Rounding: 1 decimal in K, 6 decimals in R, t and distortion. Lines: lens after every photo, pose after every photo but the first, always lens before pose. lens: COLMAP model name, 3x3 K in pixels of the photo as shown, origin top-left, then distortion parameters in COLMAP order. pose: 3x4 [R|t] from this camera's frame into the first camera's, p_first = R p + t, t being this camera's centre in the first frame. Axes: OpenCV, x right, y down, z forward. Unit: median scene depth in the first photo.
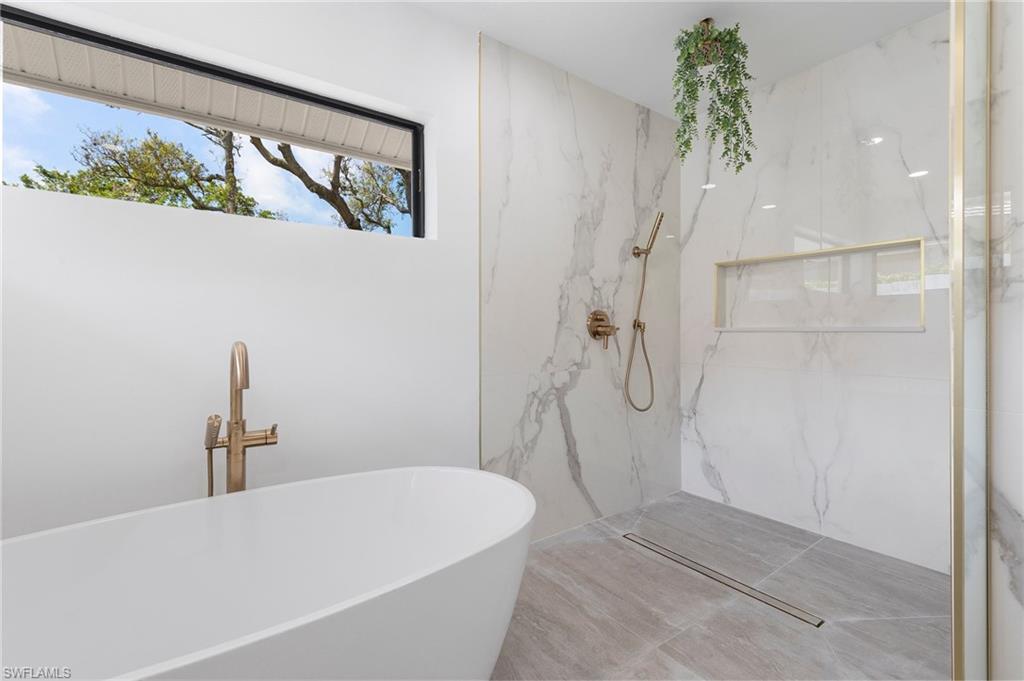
lens RADIAL K [[462.1, 0, 511.0], [0, 462.1, 330.6], [0, 0, 1]] dist [0.003523, 0.000436]
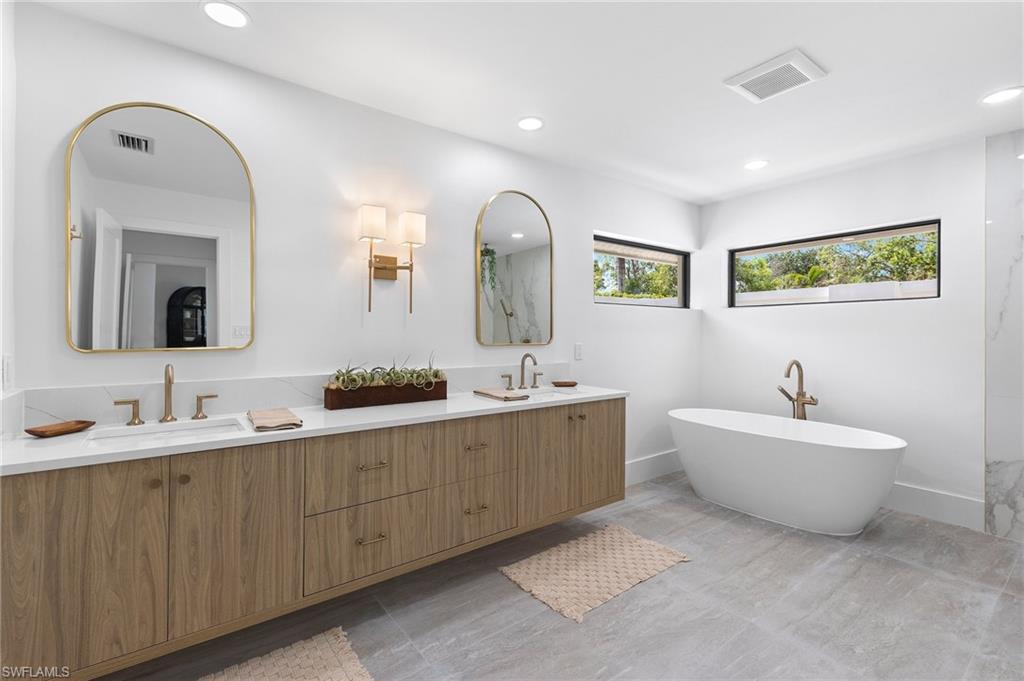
lens RADIAL K [[462.1, 0, 511.9], [0, 462.1, 335.9], [0, 0, 1]] dist [0.003523, 0.000436]
pose [[0.008709, -0.001283, -0.999961, 1.657022], [-0.013643, 0.999906, -0.001401, -0.066742], [0.999869, 0.013655, 0.008691, -0.495071]]
